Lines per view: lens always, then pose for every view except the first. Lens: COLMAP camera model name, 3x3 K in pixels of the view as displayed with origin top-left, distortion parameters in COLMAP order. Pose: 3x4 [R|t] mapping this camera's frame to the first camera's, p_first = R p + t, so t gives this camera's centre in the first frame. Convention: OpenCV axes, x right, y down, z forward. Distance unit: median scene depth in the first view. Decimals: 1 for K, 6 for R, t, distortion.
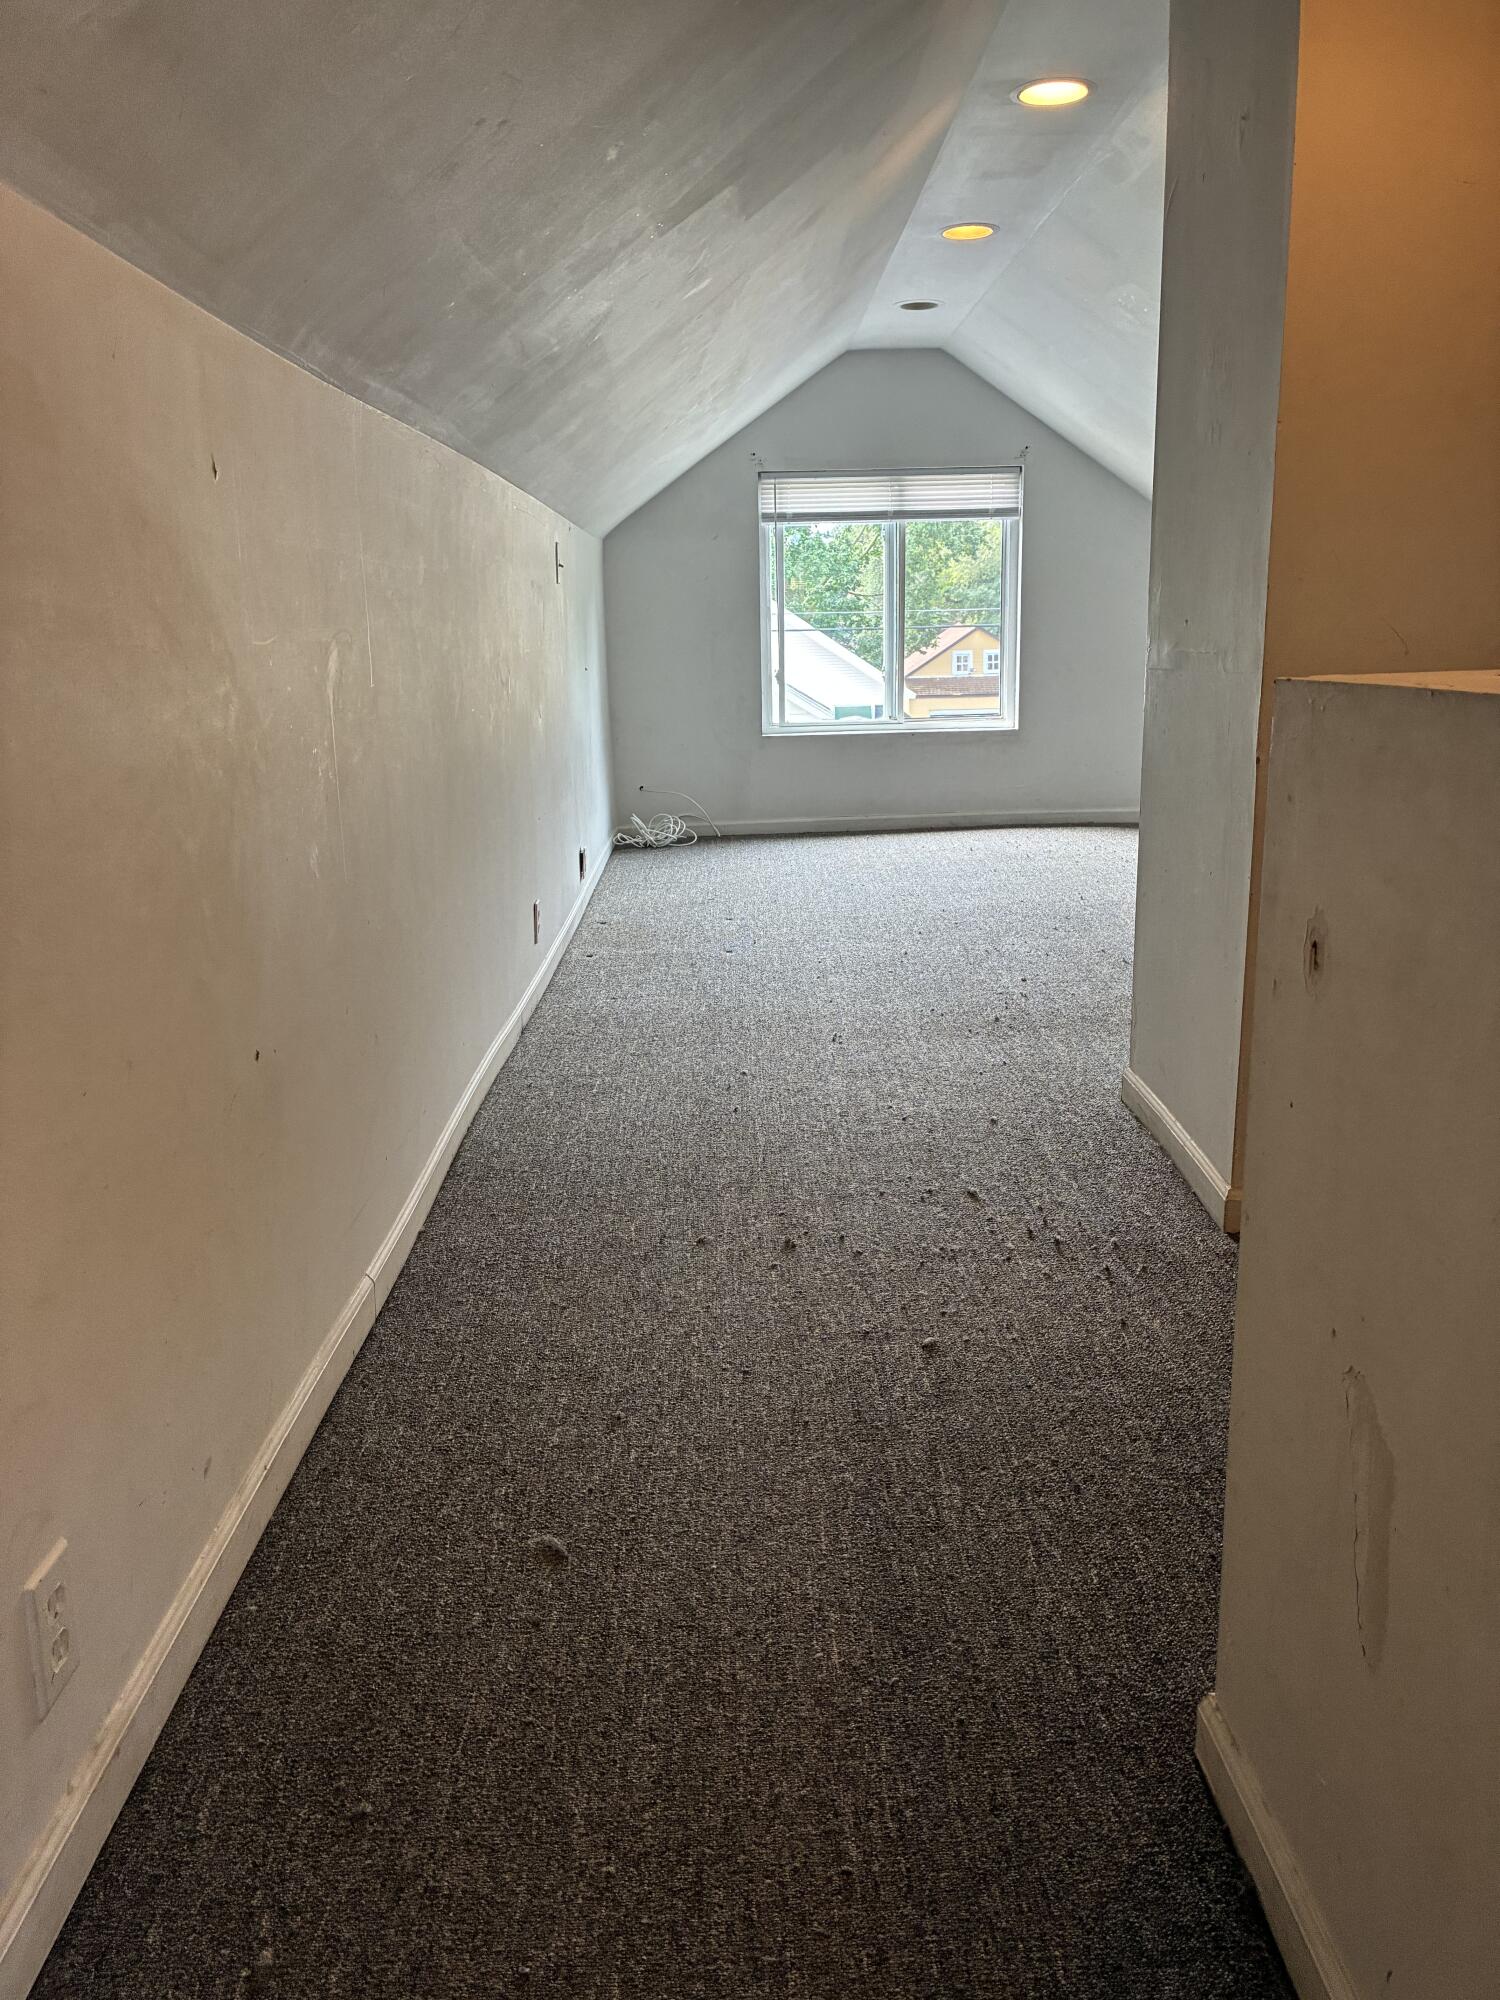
lens RADIAL K [[1508.7, 0, 750.0], [0, 1508.7, 1000.0], [0, 0, 1]] dist [0.053038, -0.072647]
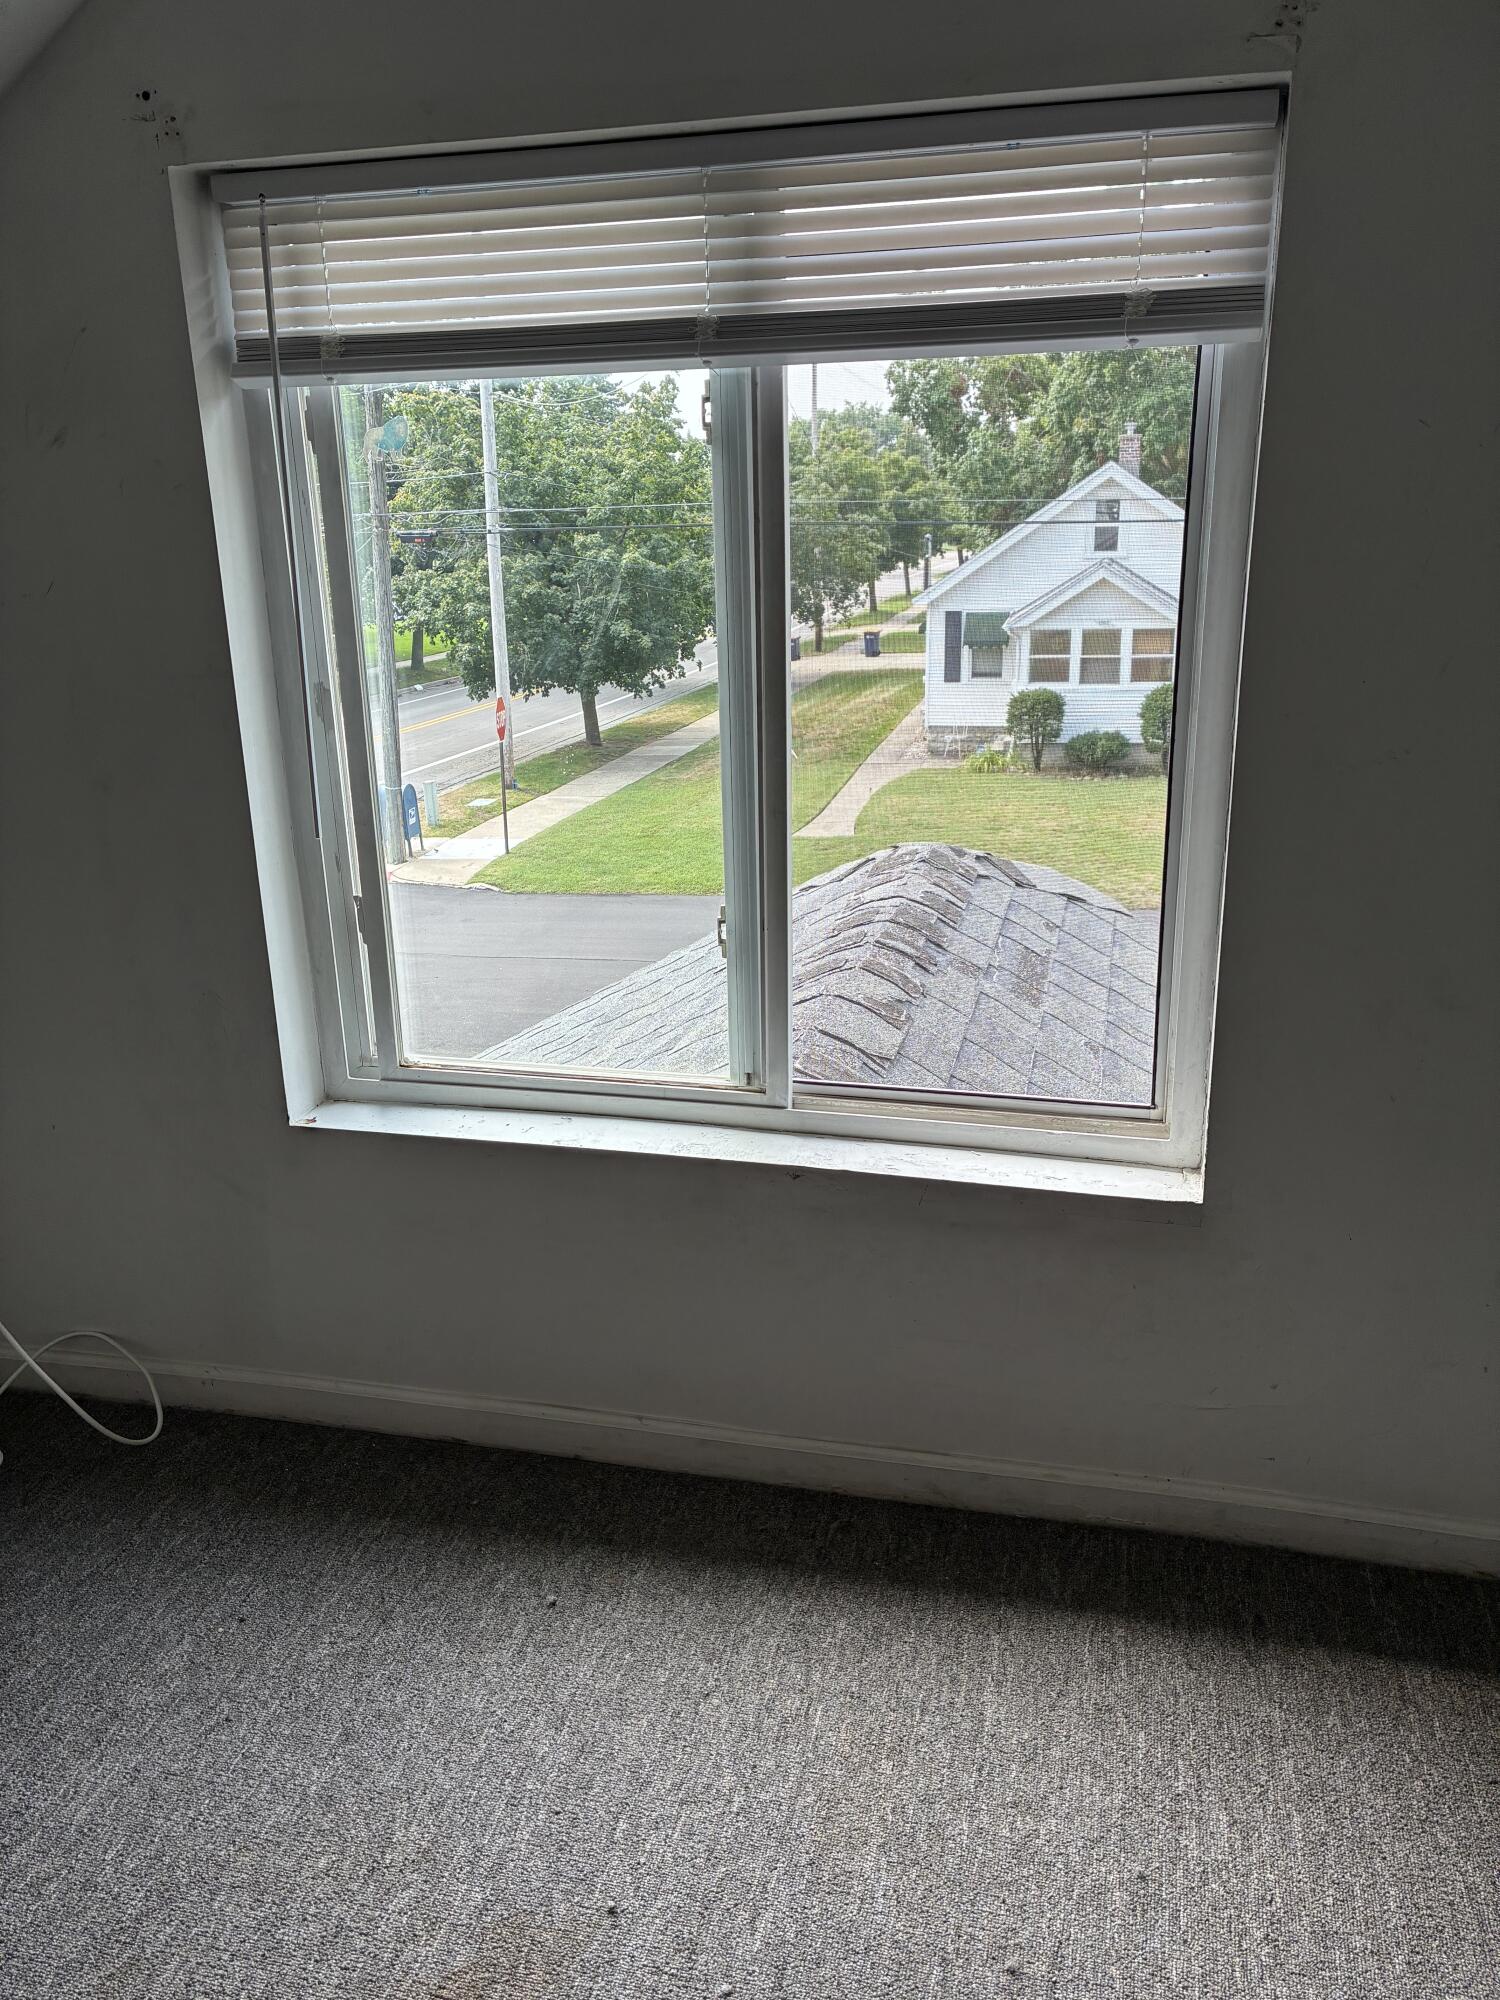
lens RADIAL K [[1476.5, 0, 751.6], [0, 1476.5, 965.3], [0, 0, 1]] dist [0.074090, -0.149384]
pose [[0.966337, 0.075824, -0.245852, 0.165958], [-0.059804, 0.995610, 0.071995, -0.236457], [0.250231, -0.054869, 0.966630, 0.764625]]
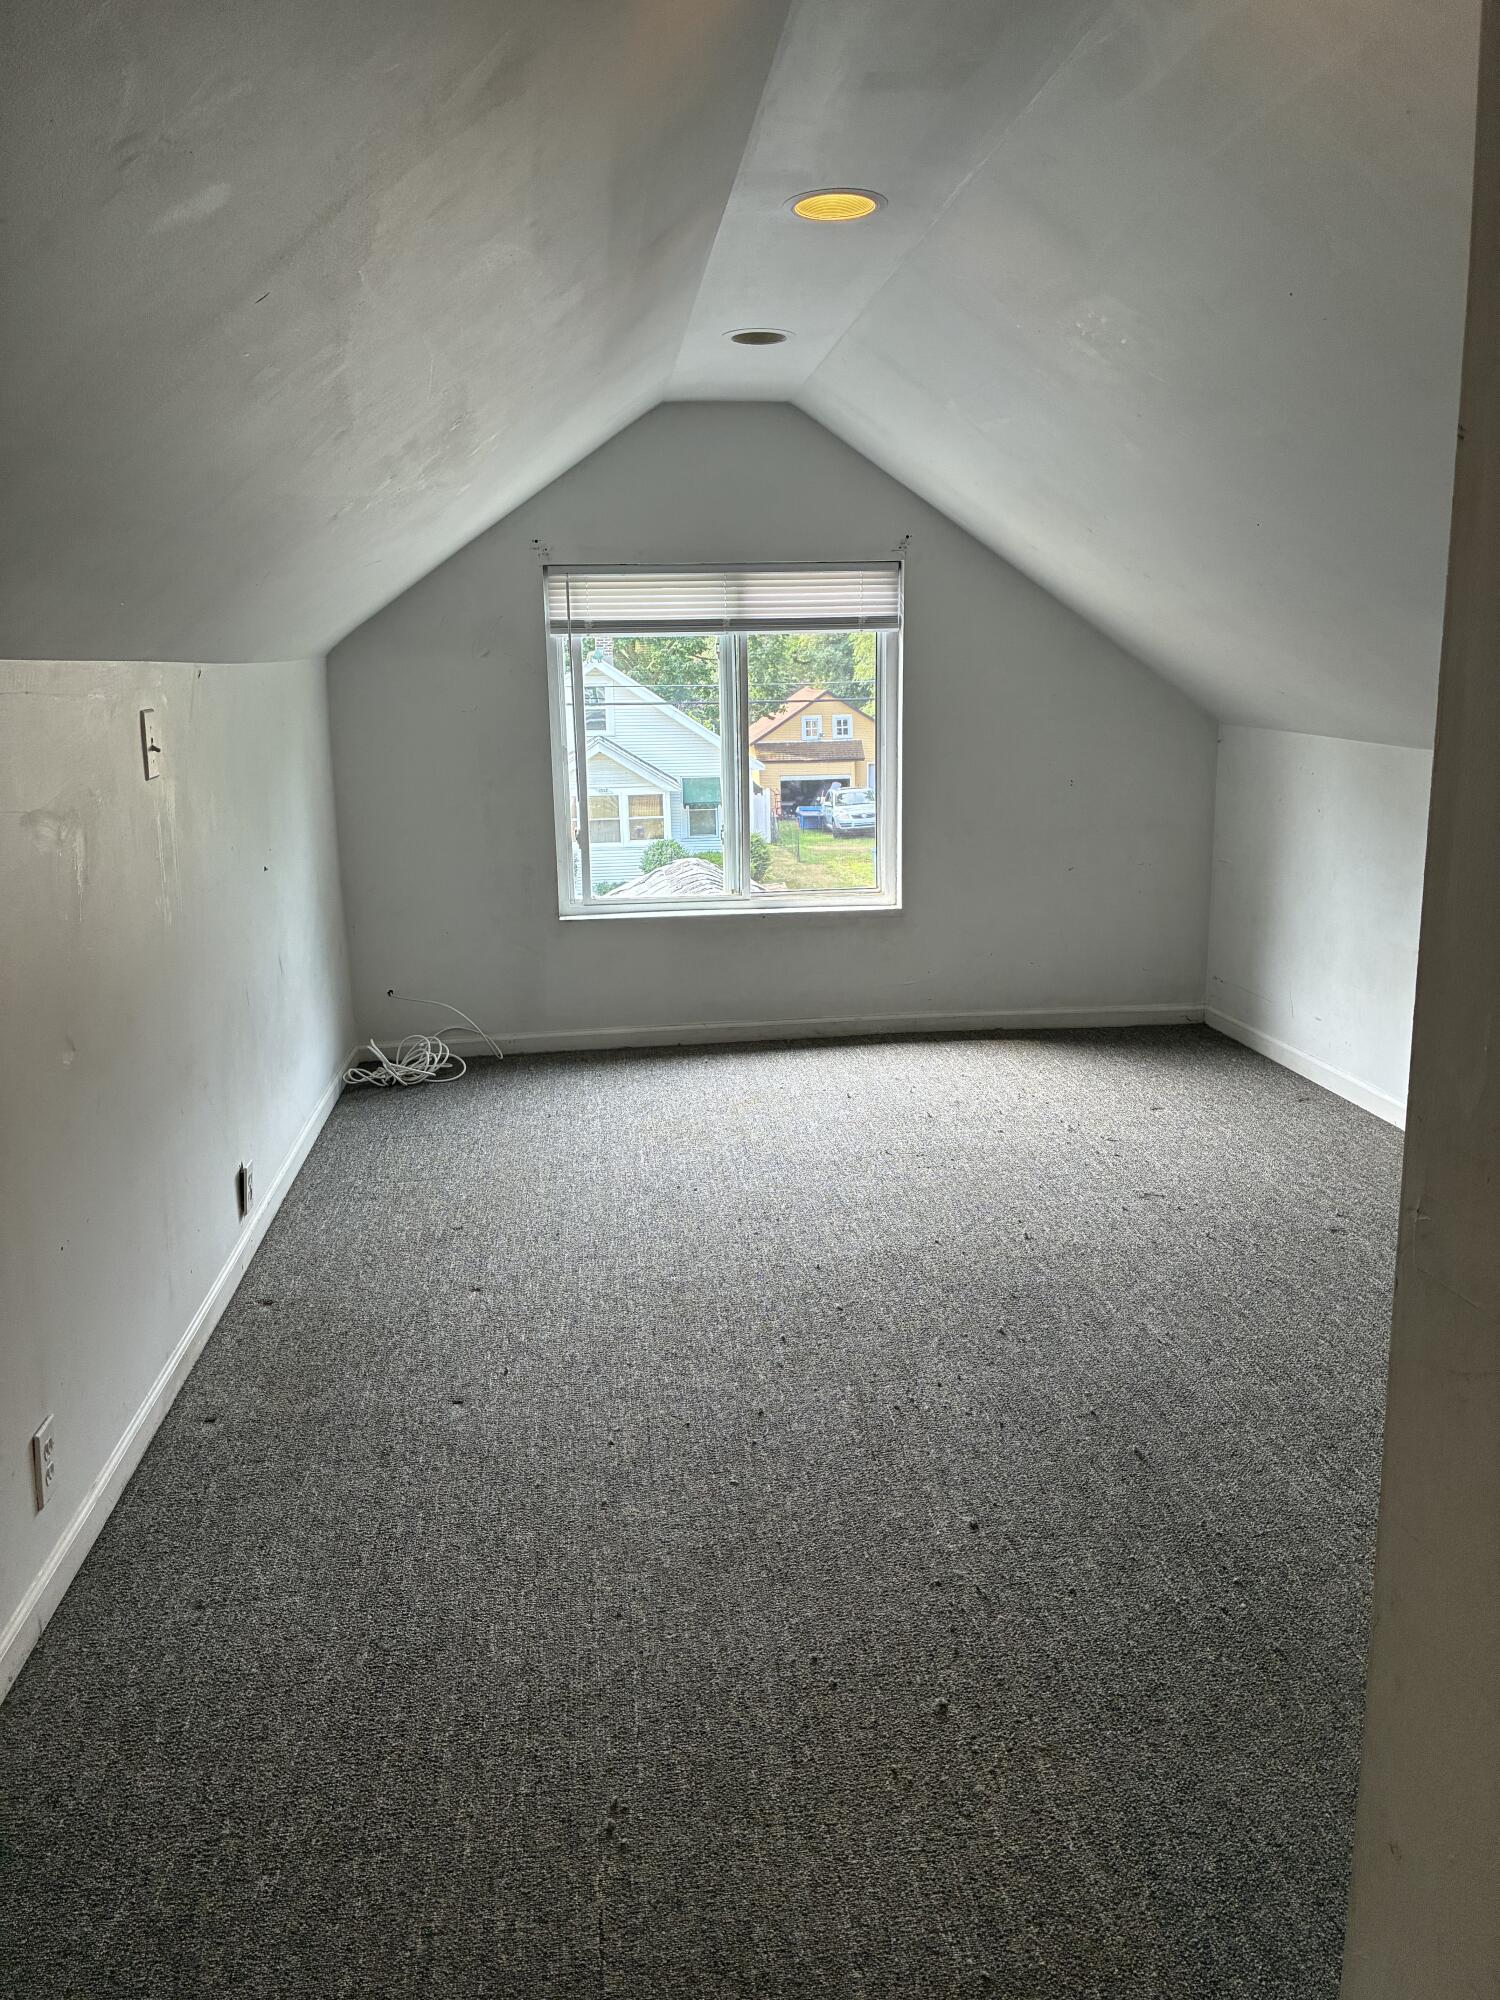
lens RADIAL K [[1508.7, 0, 750.0], [0, 1508.7, 1000.0], [0, 0, 1]] dist [0.053038, -0.072647]
pose [[0.995293, -0.015798, 0.095619, 0.030565], [0.019152, 0.999229, -0.034262, -0.111949], [-0.095005, 0.035932, 0.994828, 0.273353]]
